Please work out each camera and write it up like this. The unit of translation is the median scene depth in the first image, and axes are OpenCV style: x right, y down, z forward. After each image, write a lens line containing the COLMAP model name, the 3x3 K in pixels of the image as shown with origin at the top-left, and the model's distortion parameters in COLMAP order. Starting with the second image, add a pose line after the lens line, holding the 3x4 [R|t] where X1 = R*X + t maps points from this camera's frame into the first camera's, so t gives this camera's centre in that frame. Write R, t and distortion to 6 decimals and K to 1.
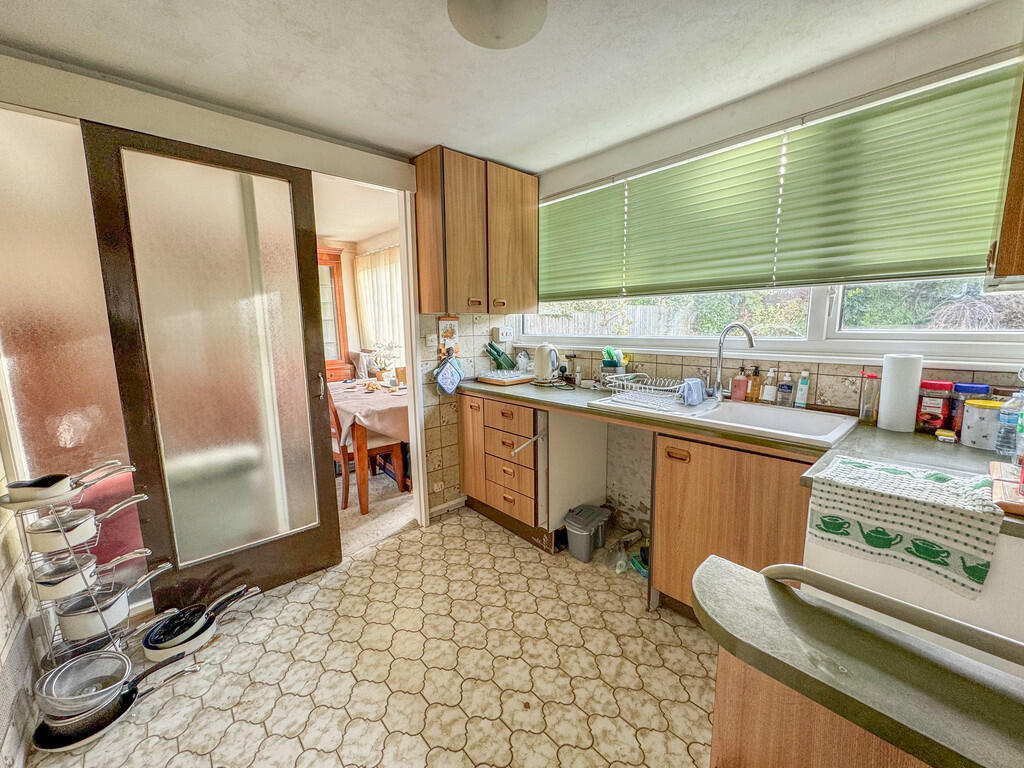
lens RADIAL K [[416.0, 0, 512.0], [0, 416.0, 384.0], [0, 0, 1]] dist [-0.000174, 0.000003]
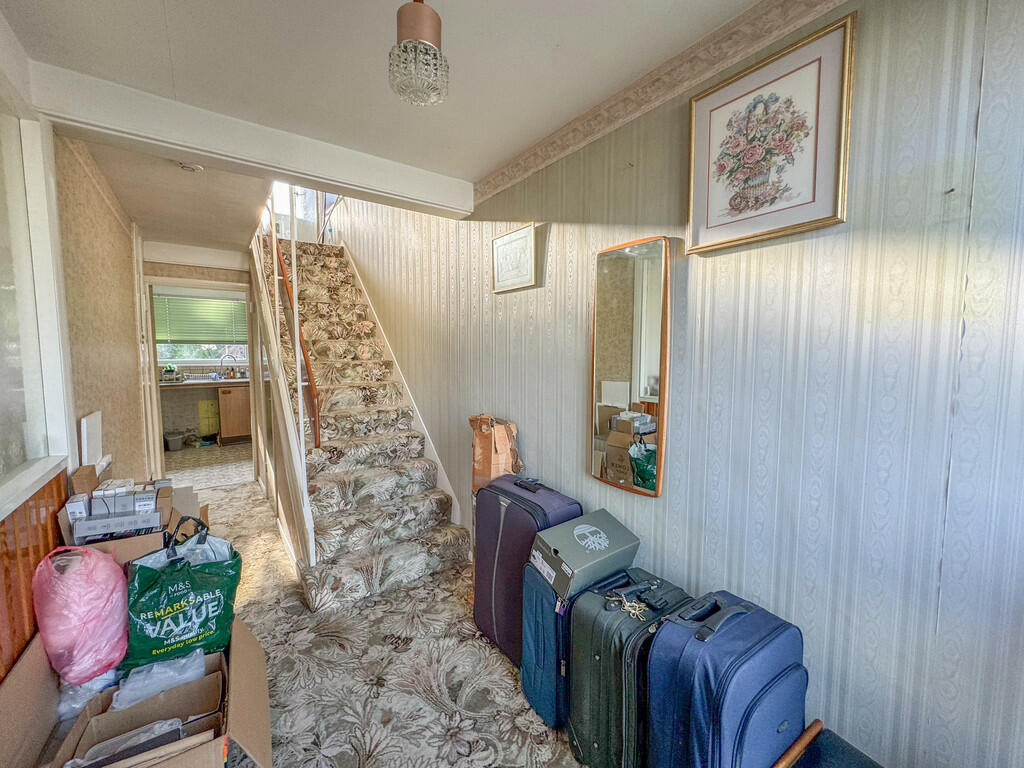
lens RADIAL K [[416.0, 0, 512.0], [0, 416.0, 384.0], [0, 0, 1]] dist [-0.000174, 0.000003]
pose [[0.104482, -0.061035, 0.992652, -2.523982], [0.142917, 0.988677, 0.045747, 0.255975], [-0.984204, 0.137087, 0.112022, -1.579969]]
